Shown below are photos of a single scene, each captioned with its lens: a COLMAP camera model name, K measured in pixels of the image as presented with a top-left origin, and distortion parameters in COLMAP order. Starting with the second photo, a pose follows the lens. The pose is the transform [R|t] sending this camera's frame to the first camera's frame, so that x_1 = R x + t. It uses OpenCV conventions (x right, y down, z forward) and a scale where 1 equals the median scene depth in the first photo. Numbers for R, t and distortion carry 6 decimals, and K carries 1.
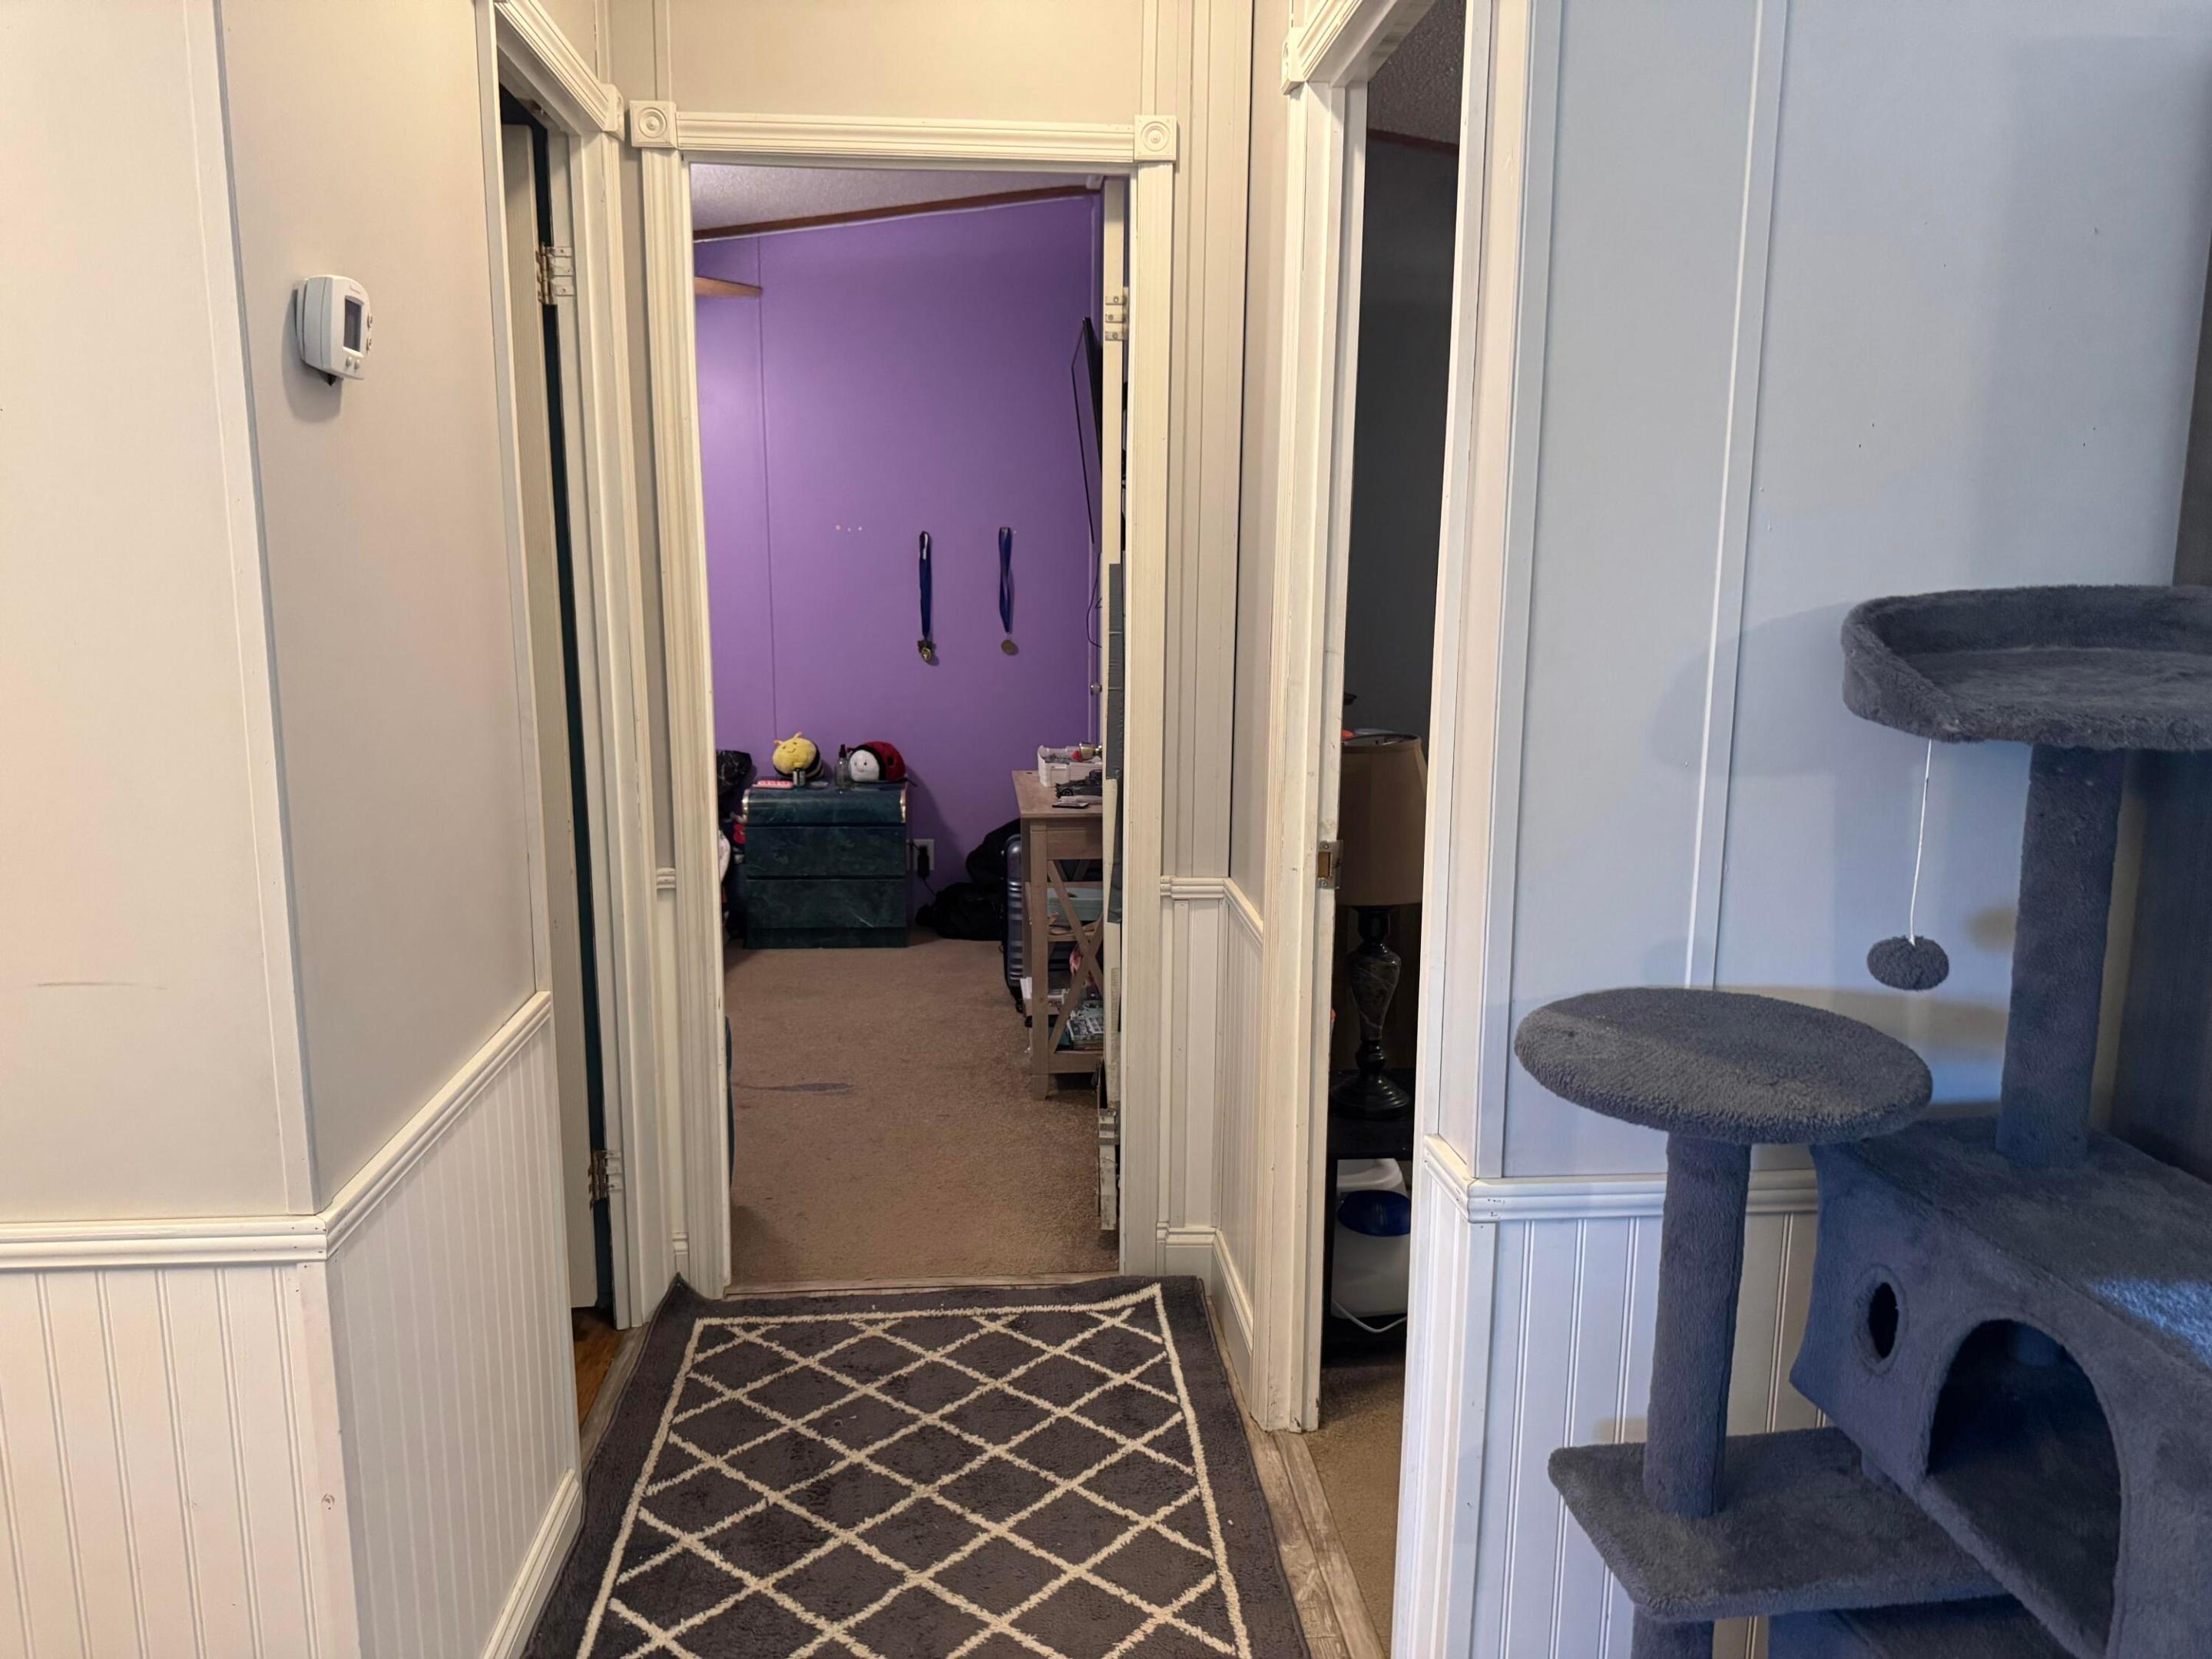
lens RADIAL K [[1569.8, 0, 1108.8], [0, 1569.8, 836.2], [0, 0, 1]] dist [0.036514, -0.054870]
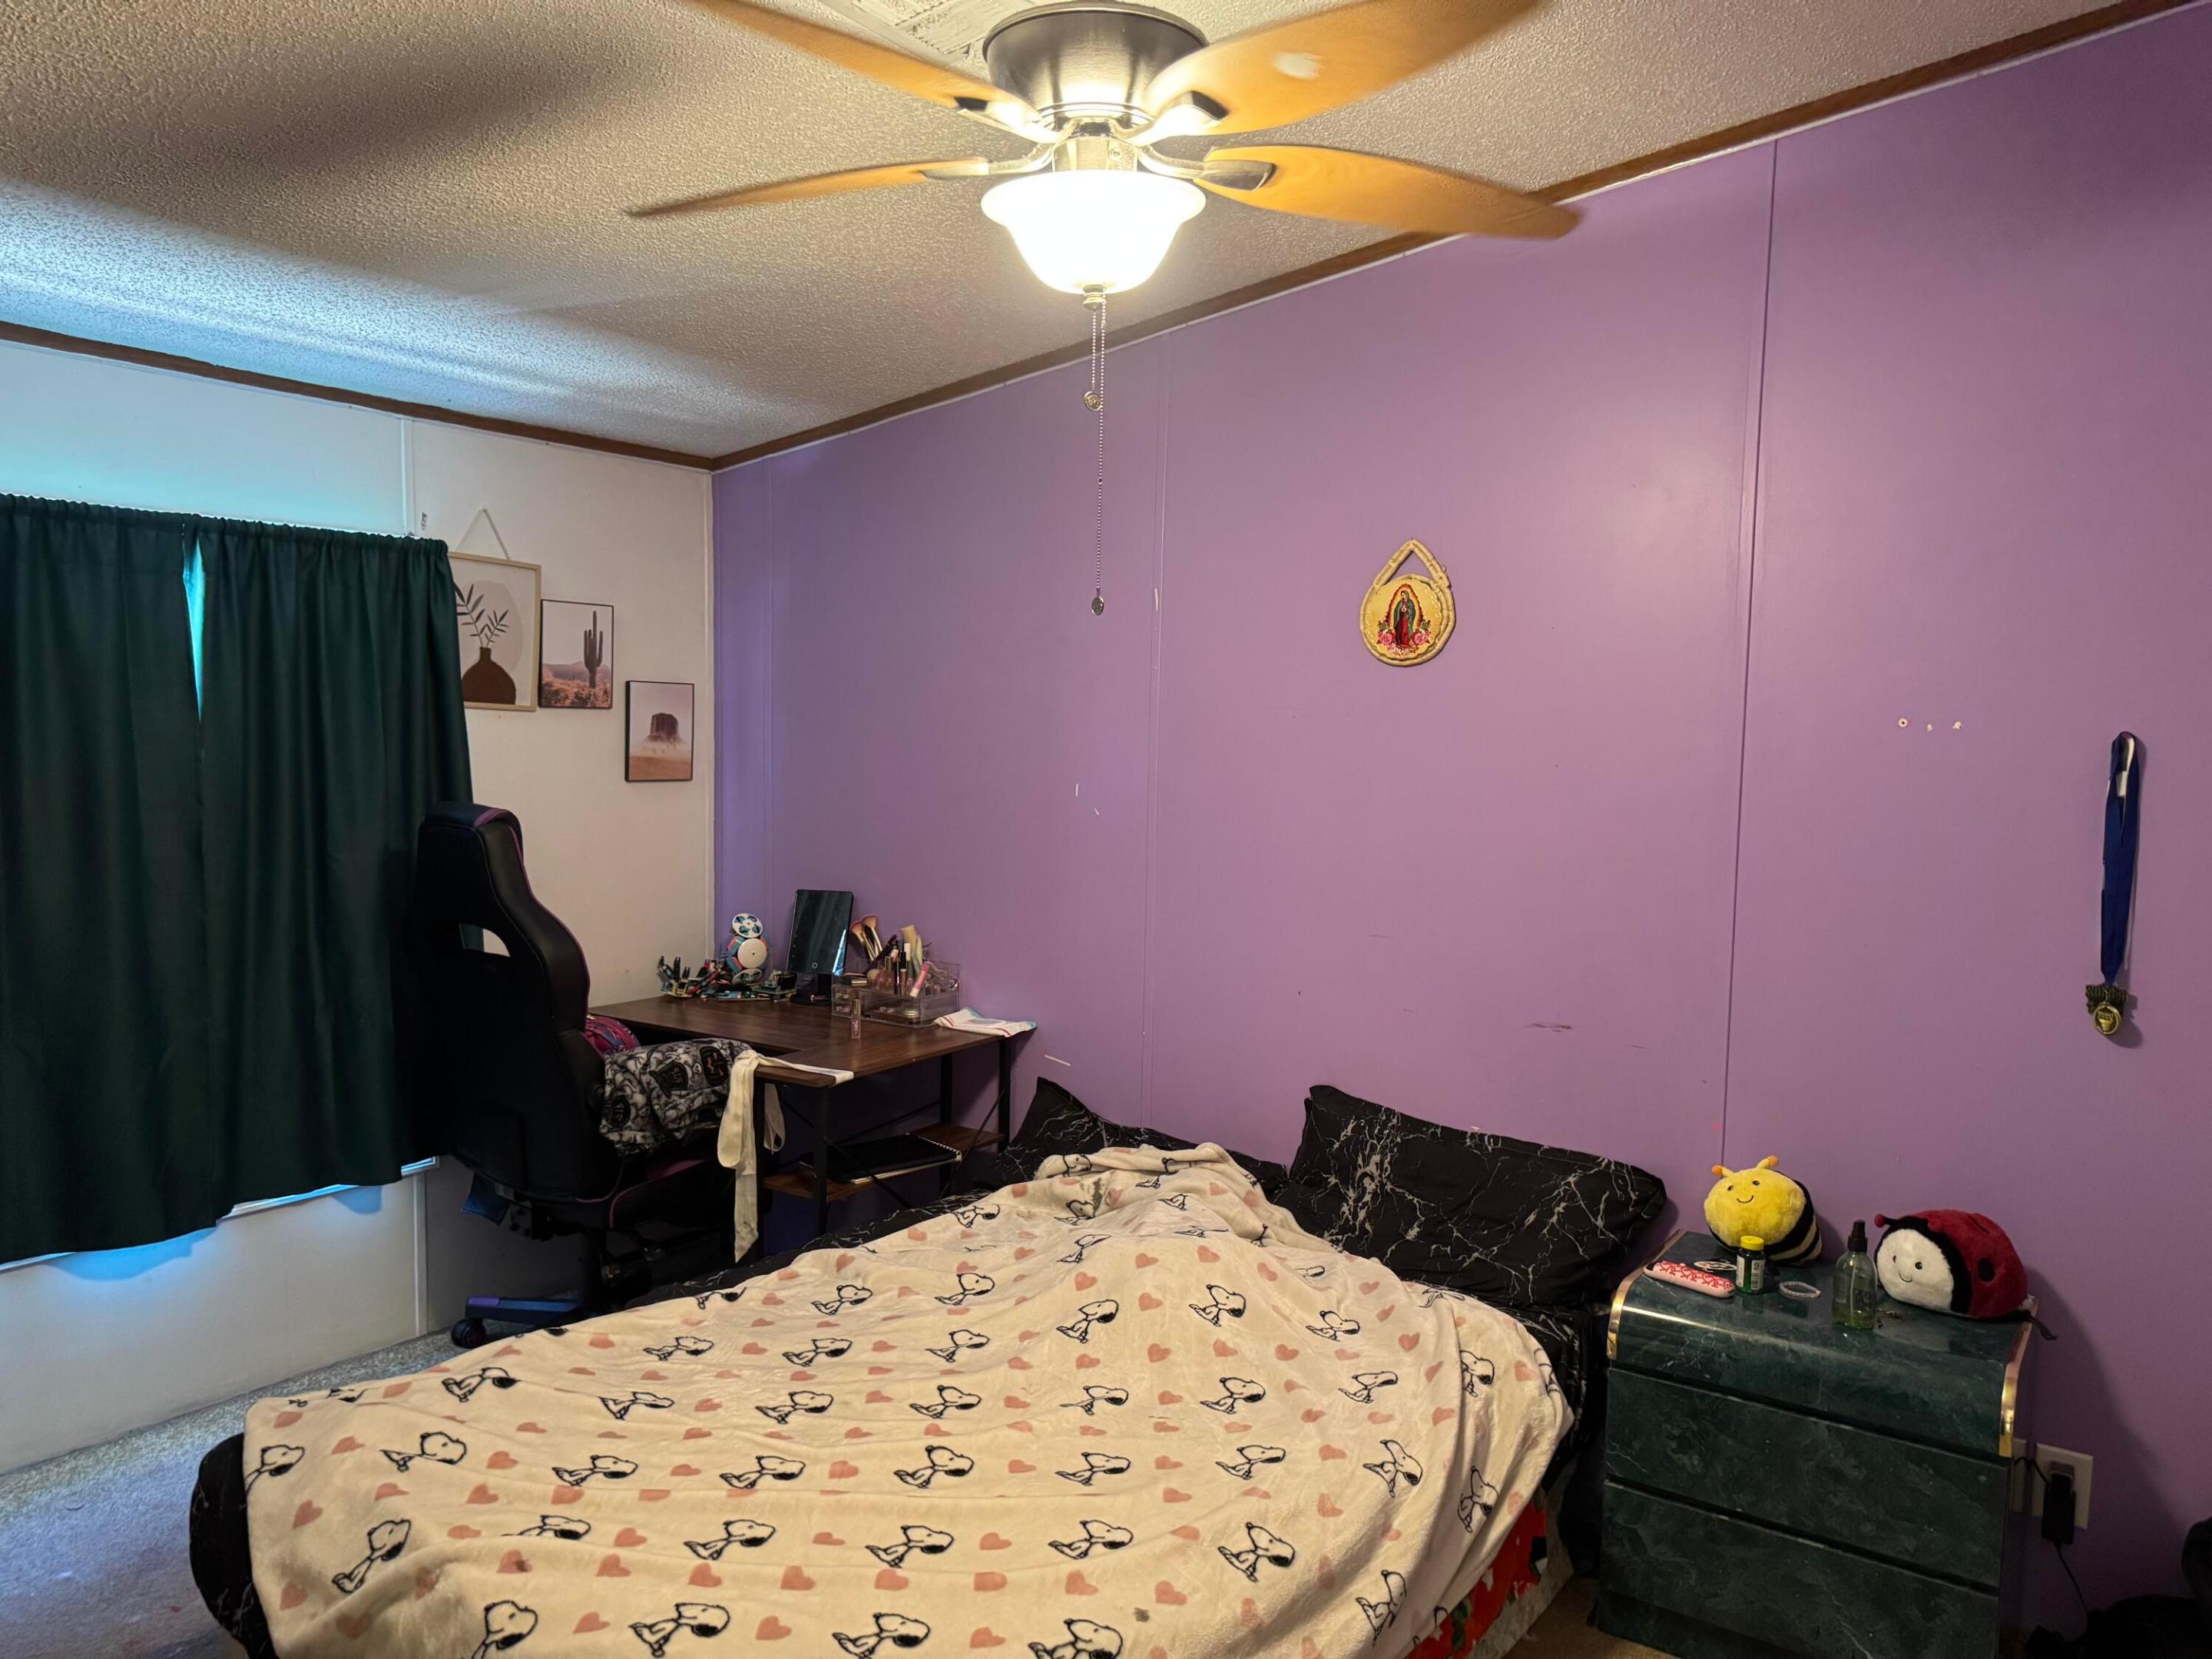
lens RADIAL K [[1569.8, 0, 1103.9], [0, 1569.8, 847.9], [0, 0, 1]] dist [0.036514, -0.054870]
pose [[0.773779, 0.051013, -0.631399, -0.062569], [-0.125093, 0.989429, -0.073361, -0.100463], [0.620982, 0.135748, 0.771981, 0.525026]]
